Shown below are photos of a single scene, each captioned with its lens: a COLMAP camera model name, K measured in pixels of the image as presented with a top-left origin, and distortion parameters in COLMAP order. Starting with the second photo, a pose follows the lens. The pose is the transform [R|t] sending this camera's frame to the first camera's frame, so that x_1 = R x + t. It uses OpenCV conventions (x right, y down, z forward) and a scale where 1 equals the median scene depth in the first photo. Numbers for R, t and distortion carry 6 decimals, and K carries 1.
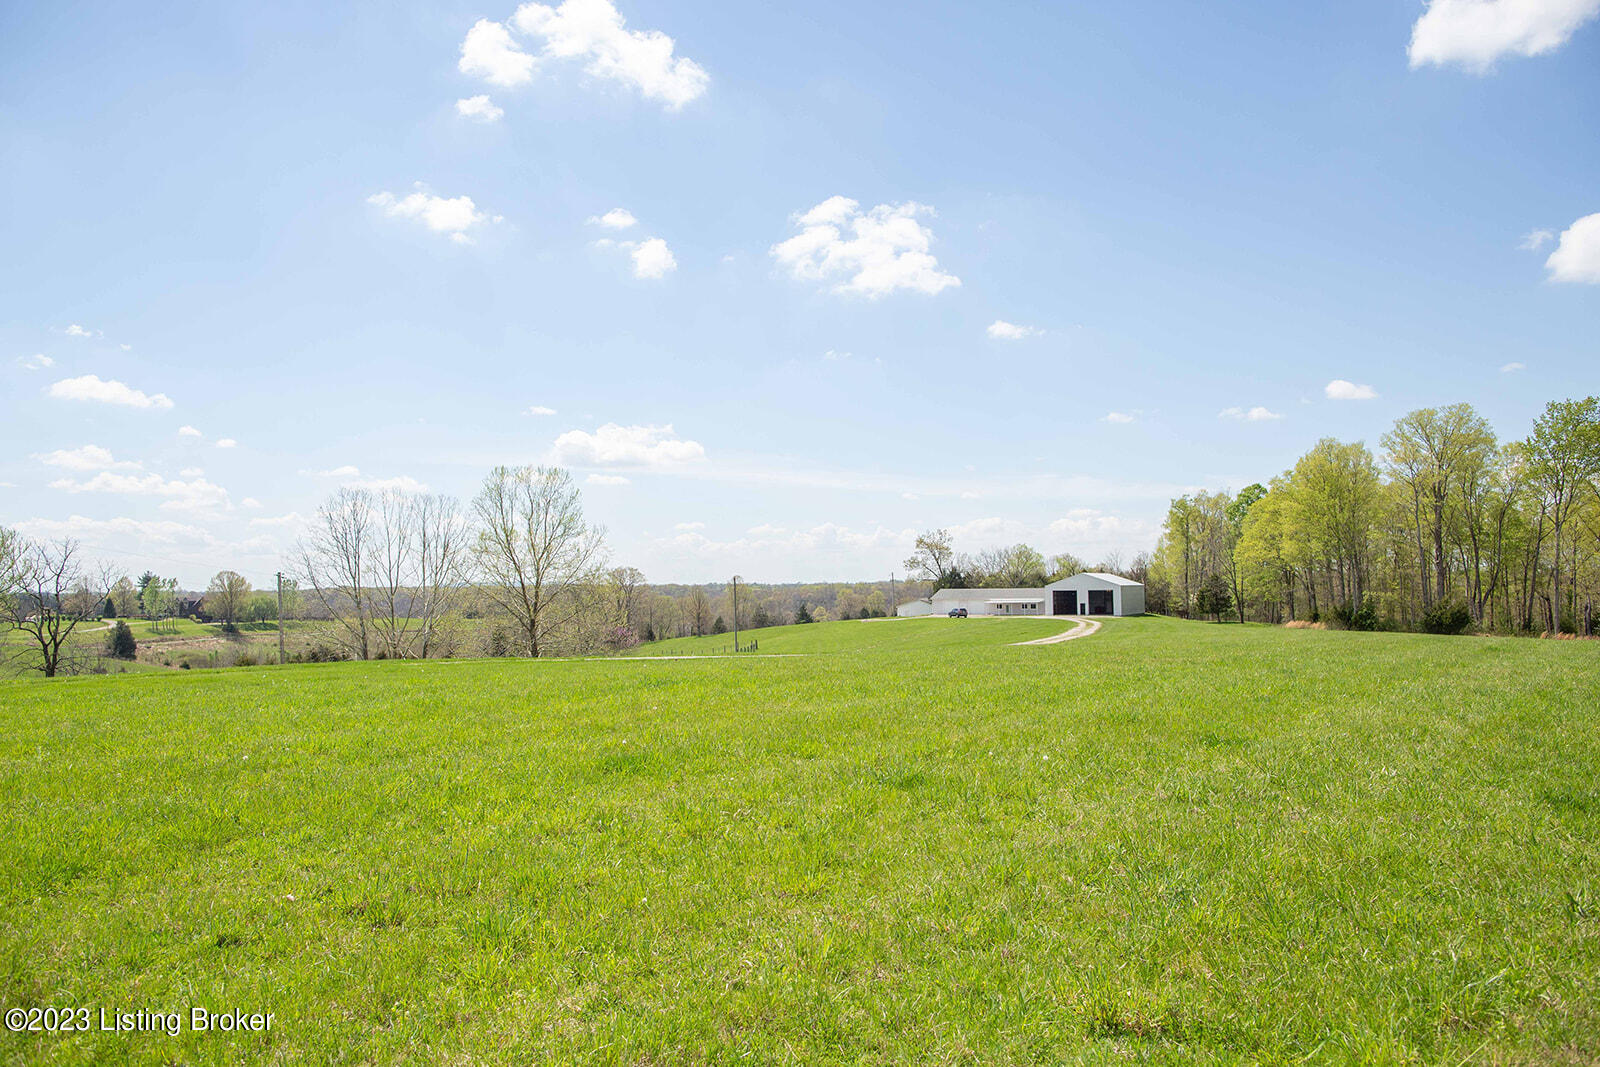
lens RADIAL K [[1107.1, 0, 800.1], [0, 1107.1, 533.9], [0, 0, 1]] dist [0.009819, 0.015554]
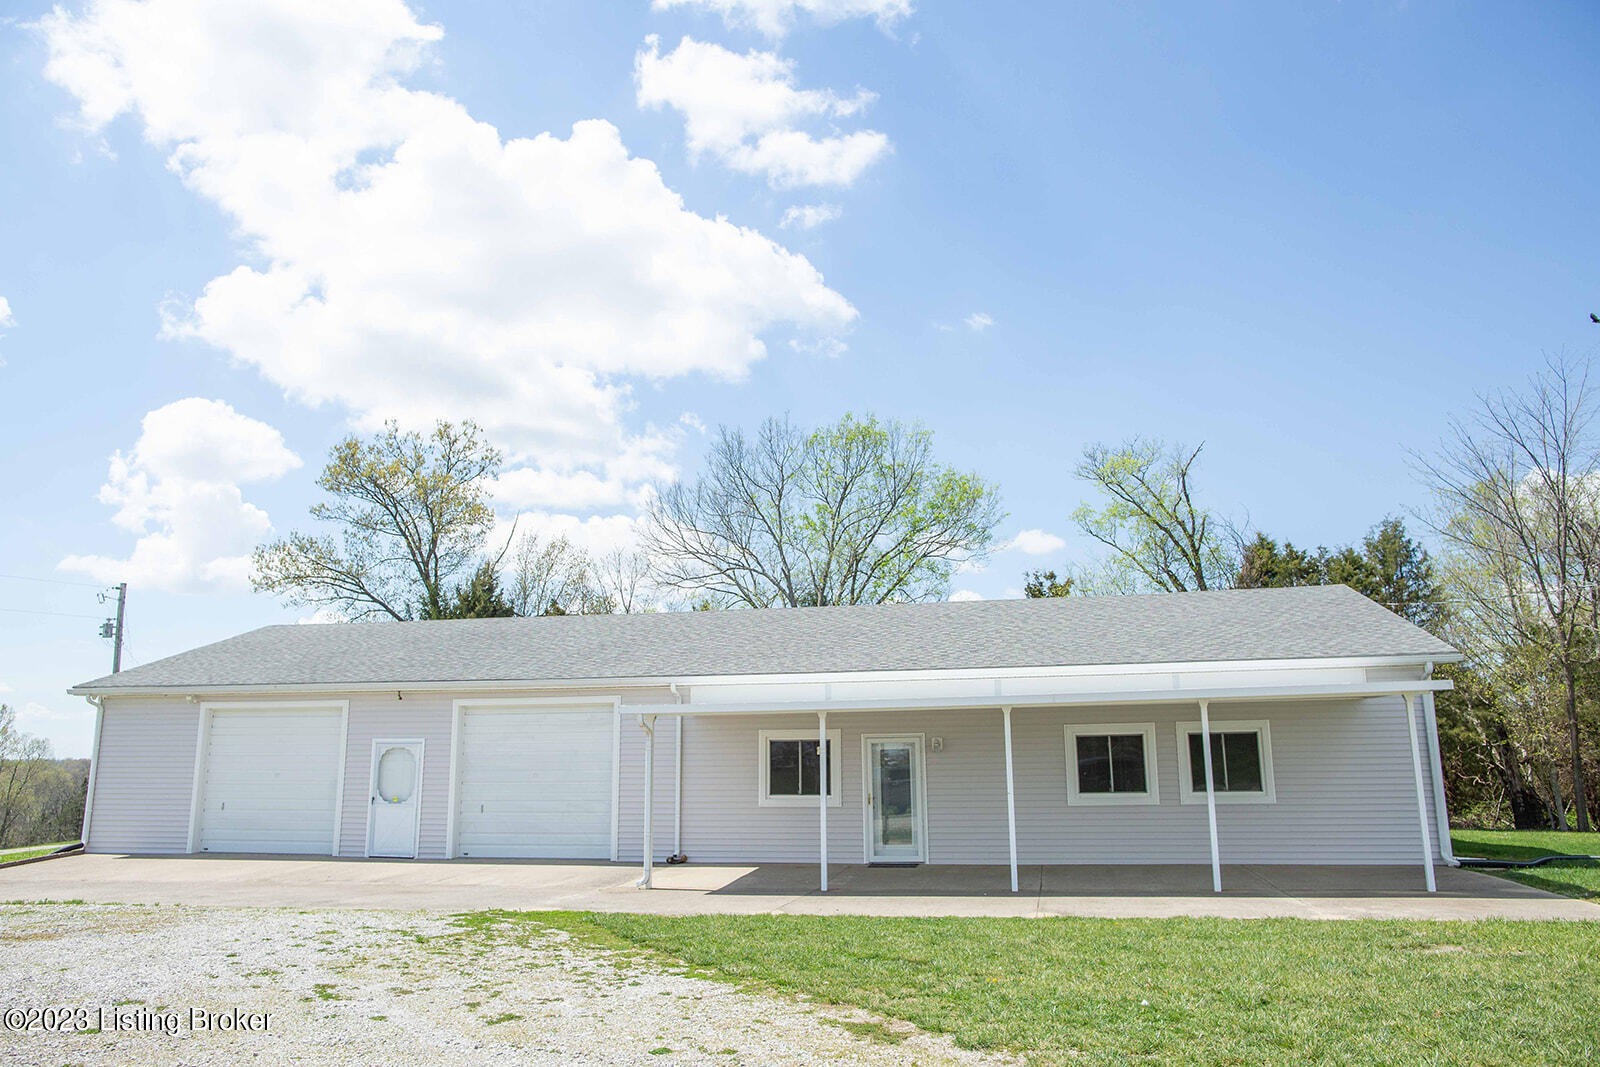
lens RADIAL K [[1107.1, 0, 799.6], [0, 1107.1, 532.4], [0, 0, 1]] dist [0.009819, 0.015554]
pose [[0.953809, 0.075782, 0.290699, 0.061820], [-0.026621, 0.985174, -0.169478, 0.025188], [-0.299233, 0.153911, 0.941685, 0.367930]]
